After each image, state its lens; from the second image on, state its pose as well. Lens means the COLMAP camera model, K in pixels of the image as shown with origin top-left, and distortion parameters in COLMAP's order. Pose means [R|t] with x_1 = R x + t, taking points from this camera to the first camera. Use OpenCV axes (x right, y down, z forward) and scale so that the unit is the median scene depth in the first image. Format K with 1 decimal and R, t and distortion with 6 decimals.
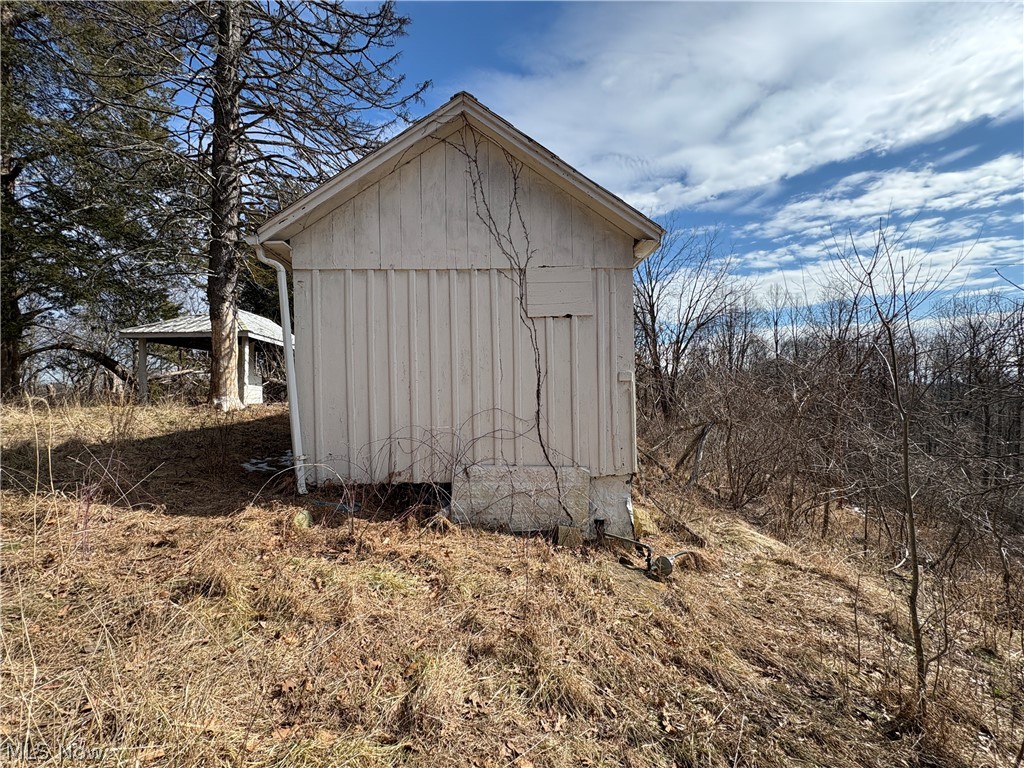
lens RADIAL K [[419.6, 0, 514.7], [0, 419.6, 376.2], [0, 0, 1]] dist [-0.000529, -0.000004]
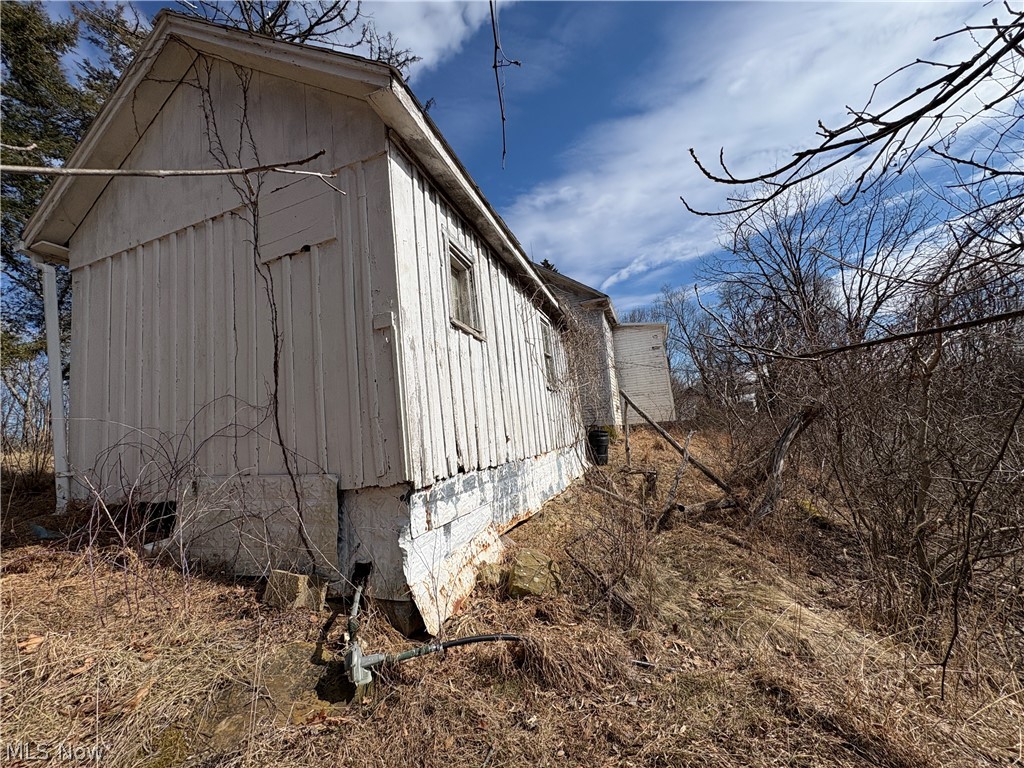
lens RADIAL K [[404.3, 0, 512.0], [0, 404.3, 384.0], [0, 0, 1]] dist [-0.001726, -0.000265]
pose [[0.918655, -0.124298, -0.374996, 0.650166], [0.090692, 0.990217, -0.106047, 0.172392], [0.384509, 0.063411, 0.920941, 0.544474]]
